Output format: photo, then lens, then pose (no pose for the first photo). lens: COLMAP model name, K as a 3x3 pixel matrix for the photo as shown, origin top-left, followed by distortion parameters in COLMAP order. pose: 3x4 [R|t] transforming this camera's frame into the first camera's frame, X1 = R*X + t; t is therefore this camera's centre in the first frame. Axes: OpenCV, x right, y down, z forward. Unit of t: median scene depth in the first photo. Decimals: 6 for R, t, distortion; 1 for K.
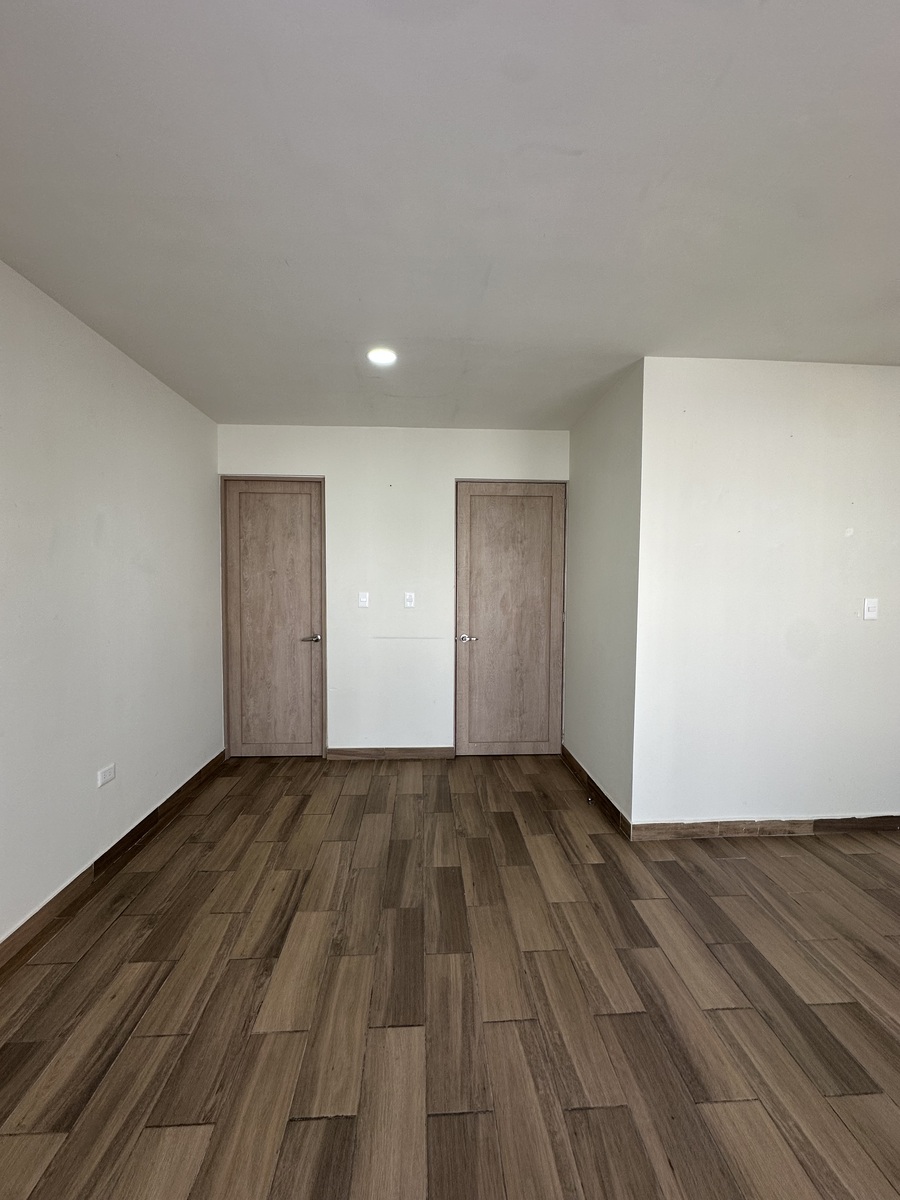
lens RADIAL K [[478.0, 0, 448.4], [0, 478.0, 599.9], [0, 0, 1]] dist [-0.003514, 0.000605]
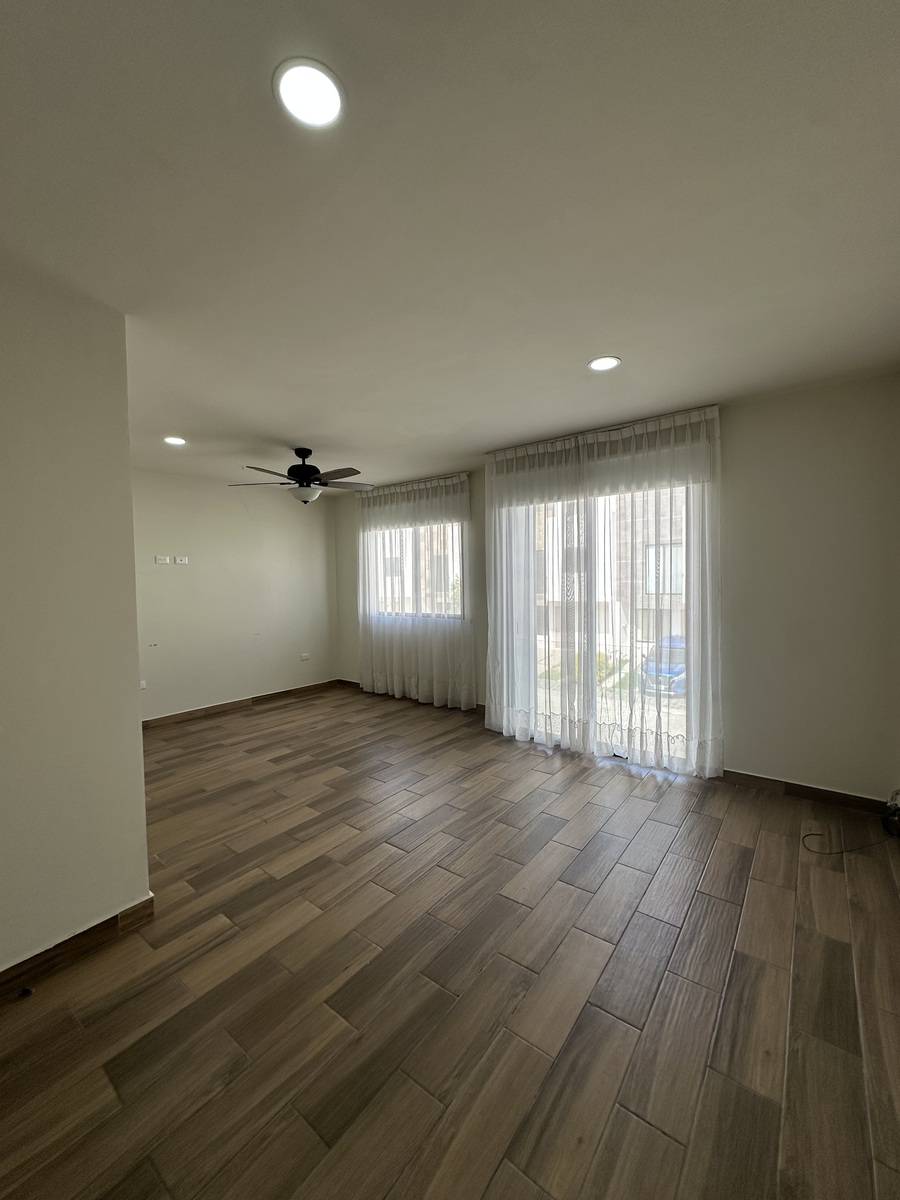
lens RADIAL K [[478.0, 0, 449.2], [0, 478.0, 599.2], [0, 0, 1]] dist [-0.003514, 0.000605]
pose [[-0.755794, -0.020118, 0.654500, -0.572143], [0.046145, 0.995407, 0.083883, -0.080206], [-0.653181, 0.093600, -0.751394, 1.384330]]
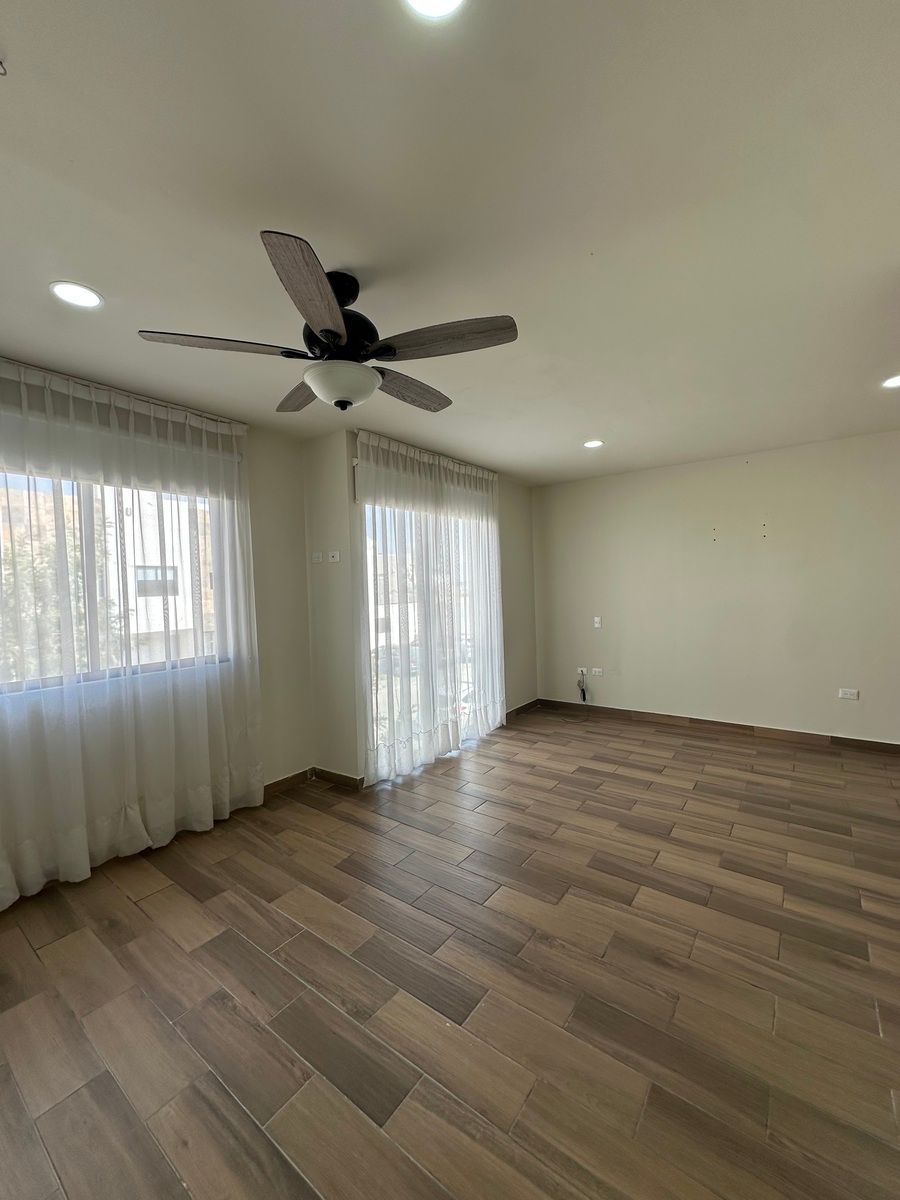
lens RADIAL K [[478.0, 0, 449.6], [0, 478.0, 602.3], [0, 0, 1]] dist [-0.003514, 0.000605]
pose [[-0.643128, 0.038968, -0.764766, 1.506791], [-0.011852, 0.998078, 0.060823, -0.049914], [0.765667, 0.048181, -0.641430, 0.994643]]
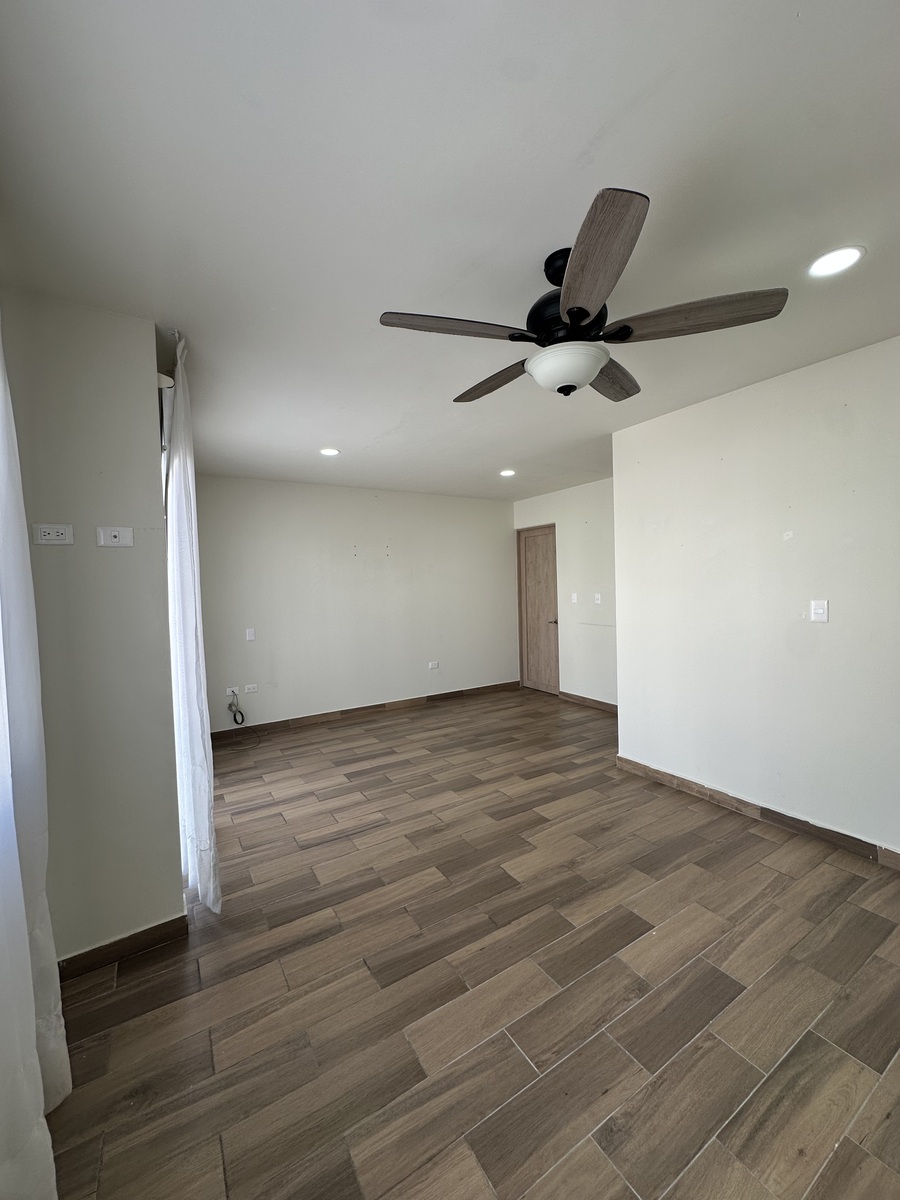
lens RADIAL K [[478.0, 0, 450.3], [0, 478.0, 600.7], [0, 0, 1]] dist [-0.003514, 0.000605]
pose [[0.478304, 0.013333, -0.878093, 1.575803], [-0.011966, 0.999891, 0.008664, -0.001950], [0.878113, 0.006363, 0.478412, -0.146944]]
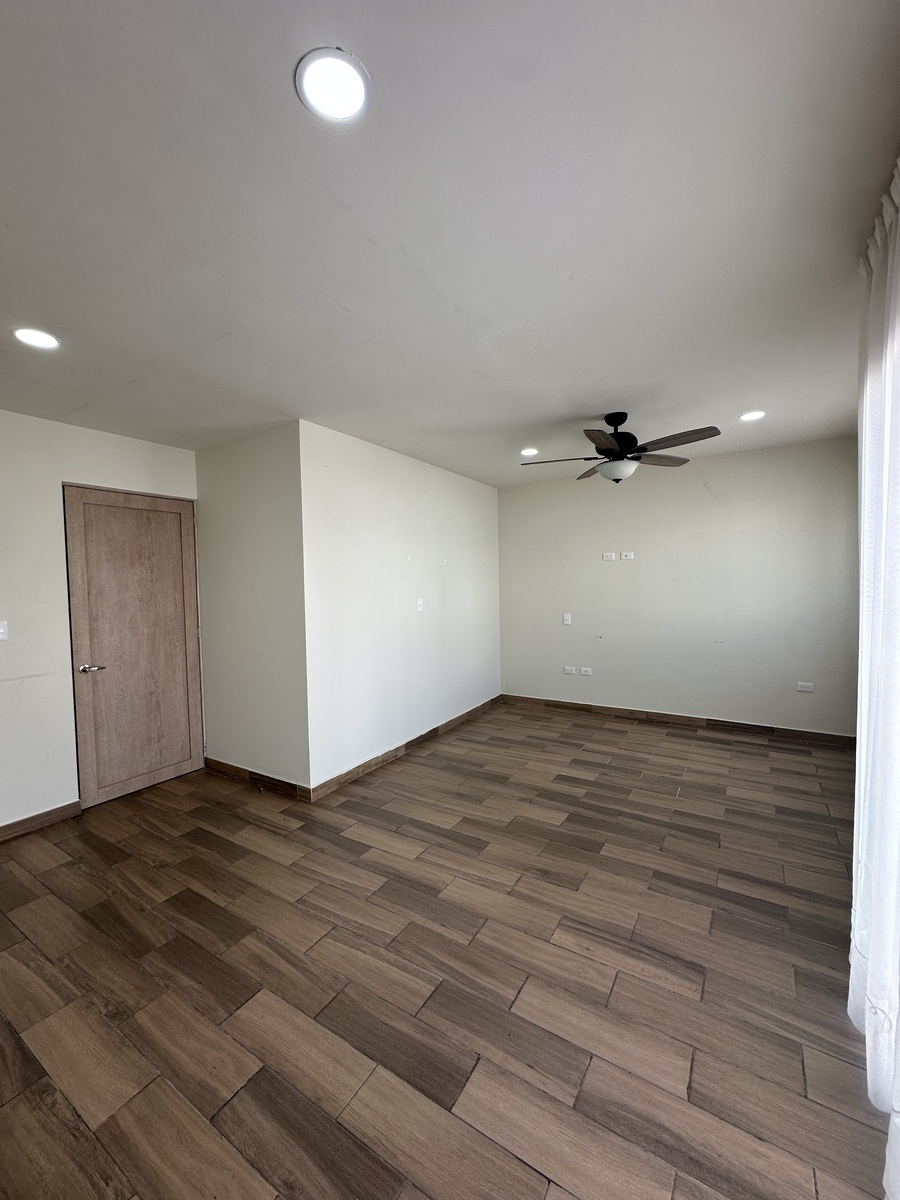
lens RADIAL K [[478.0, 0, 448.5], [0, 478.0, 599.1], [0, 0, 1]] dist [-0.003514, 0.000605]
pose [[0.582449, -0.047838, 0.811458, -0.447222], [0.068474, 0.997606, 0.009663, -0.013432], [-0.809978, 0.049936, 0.584330, -0.050738]]
